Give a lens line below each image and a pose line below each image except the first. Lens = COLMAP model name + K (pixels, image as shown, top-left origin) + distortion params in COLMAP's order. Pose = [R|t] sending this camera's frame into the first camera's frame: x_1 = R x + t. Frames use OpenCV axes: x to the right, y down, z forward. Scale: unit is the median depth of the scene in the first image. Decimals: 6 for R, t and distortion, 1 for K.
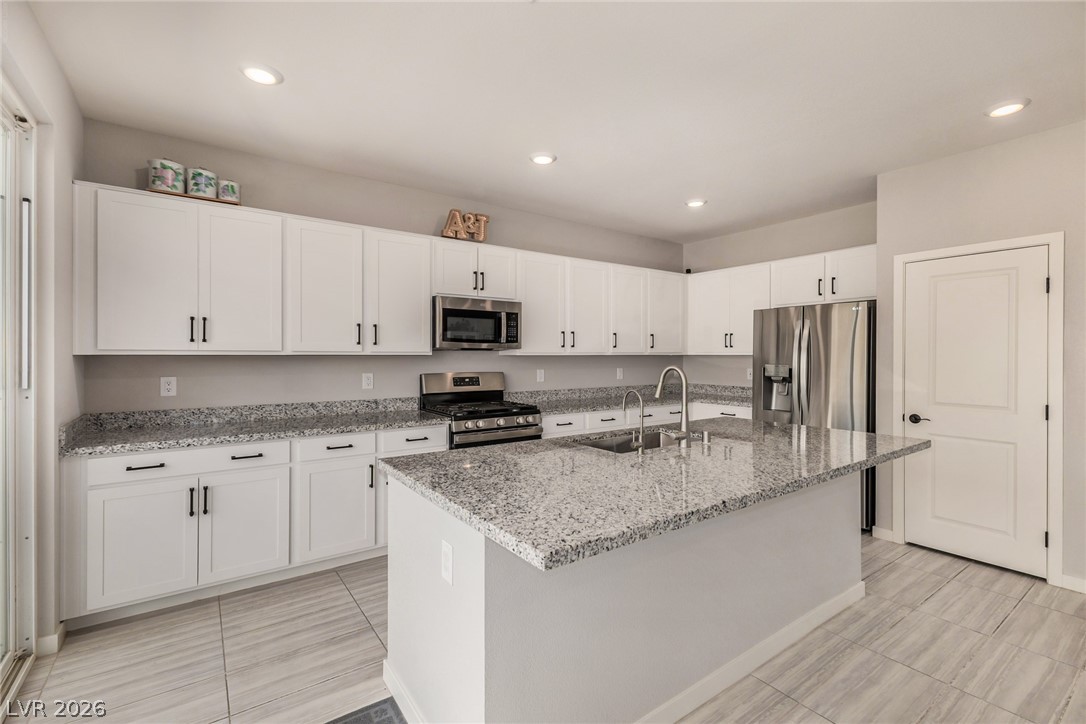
lens RADIAL K [[480.6, 0, 542.6], [0, 480.6, 360.4], [0, 0, 1]] dist [0.013750, 0.000203]
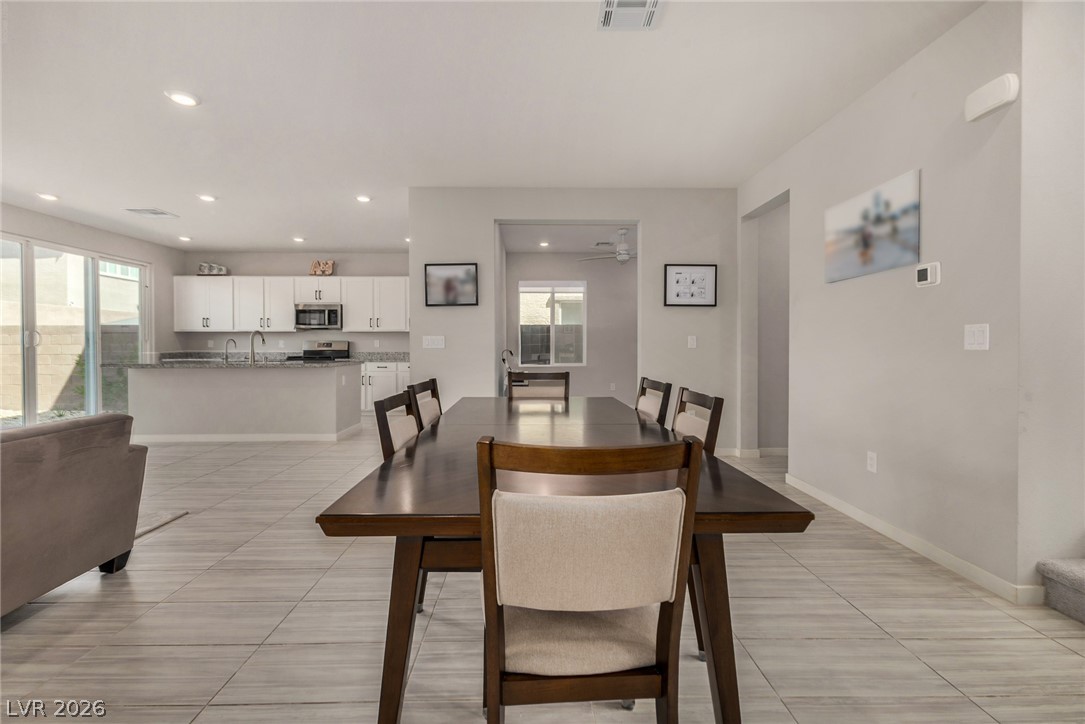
lens RADIAL K [[480.2, 0, 535.5], [0, 480.2, 353.0], [0, 0, 1]] dist [0.013750, 0.000203]
pose [[0.825086, 0.007262, -0.564960, 1.790191], [-0.002963, 0.999959, 0.008526, 0.060383], [0.564999, -0.005360, 0.825074, -0.173177]]
